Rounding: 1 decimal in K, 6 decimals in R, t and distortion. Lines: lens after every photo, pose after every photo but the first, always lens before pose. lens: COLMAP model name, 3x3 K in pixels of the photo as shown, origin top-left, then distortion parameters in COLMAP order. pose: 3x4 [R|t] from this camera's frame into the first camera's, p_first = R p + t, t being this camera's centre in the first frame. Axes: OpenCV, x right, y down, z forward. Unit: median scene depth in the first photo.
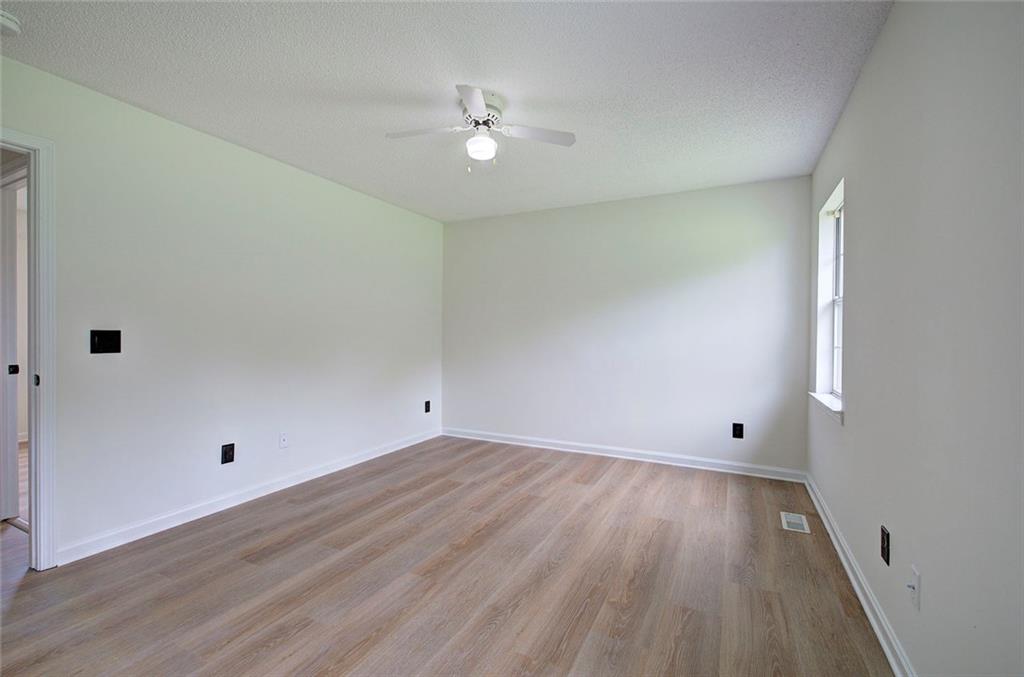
lens RADIAL K [[434.4, 0, 517.3], [0, 434.4, 335.6], [0, 0, 1]] dist [-0.003056, -0.000025]
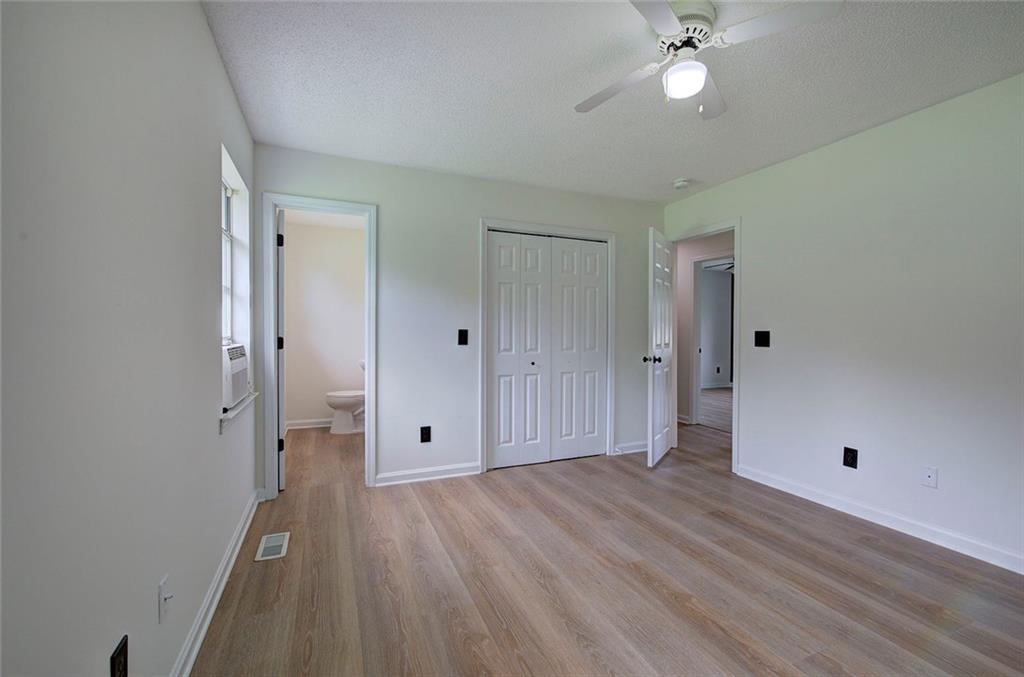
lens RADIAL K [[434.4, 0, 517.3], [0, 434.4, 335.6], [0, 0, 1]] dist [-0.003056, -0.000025]
pose [[-0.641332, 0.001044, -0.767262, 0.688176], [-0.010369, 0.999896, 0.010027, -0.002818], [0.767193, 0.014387, -0.641255, 1.306506]]
